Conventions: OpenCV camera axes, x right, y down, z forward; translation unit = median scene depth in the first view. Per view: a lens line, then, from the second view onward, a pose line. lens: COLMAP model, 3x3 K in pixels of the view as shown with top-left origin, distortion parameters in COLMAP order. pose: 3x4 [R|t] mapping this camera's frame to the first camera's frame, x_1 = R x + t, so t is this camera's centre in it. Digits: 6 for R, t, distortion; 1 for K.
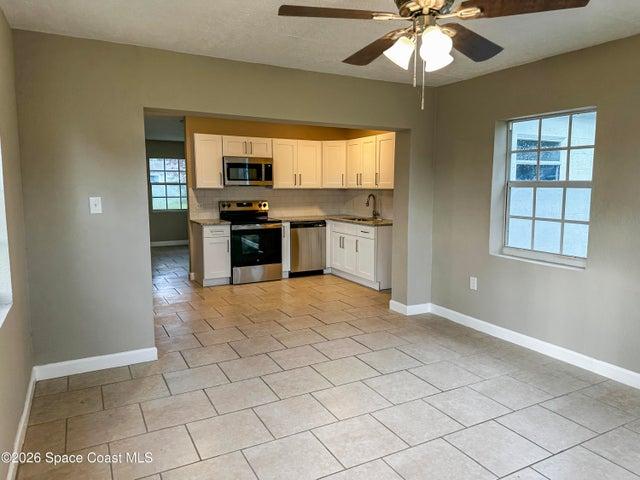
lens RADIAL K [[459.2, 0, 327.0], [0, 459.2, 240.3], [0, 0, 1]] dist [0.025806, -0.029060]
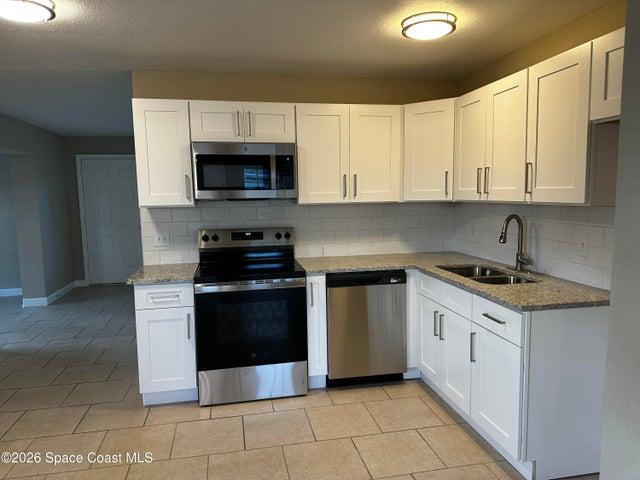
lens RADIAL K [[459.2, 0, 314.9], [0, 459.2, 239.5], [0, 0, 1]] dist [0.025806, -0.029060]
pose [[0.953042, 0.009268, -0.302695, 0.051267], [-0.015479, 0.999716, -0.018129, -0.066672], [0.302441, 0.021963, 0.952915, 0.538098]]
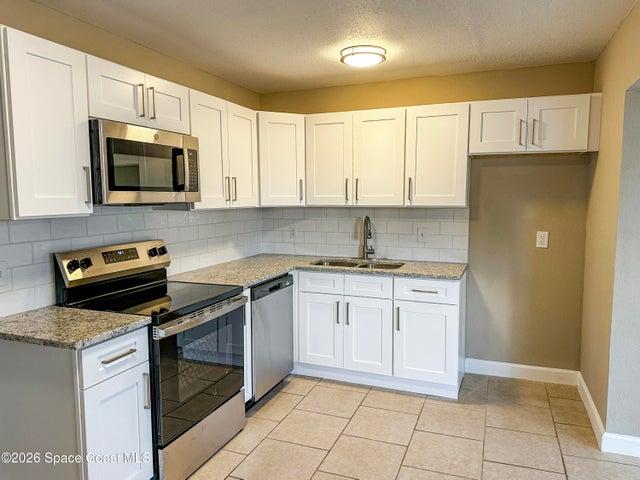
lens RADIAL K [[459.2, 0, 318.3], [0, 459.2, 242.9], [0, 0, 1]] dist [0.025806, -0.029060]
pose [[0.767545, -0.073776, 0.636735, -0.300068], [0.089007, 0.995998, 0.008110, -0.078273], [-0.634785, 0.050449, 0.771040, 0.617420]]
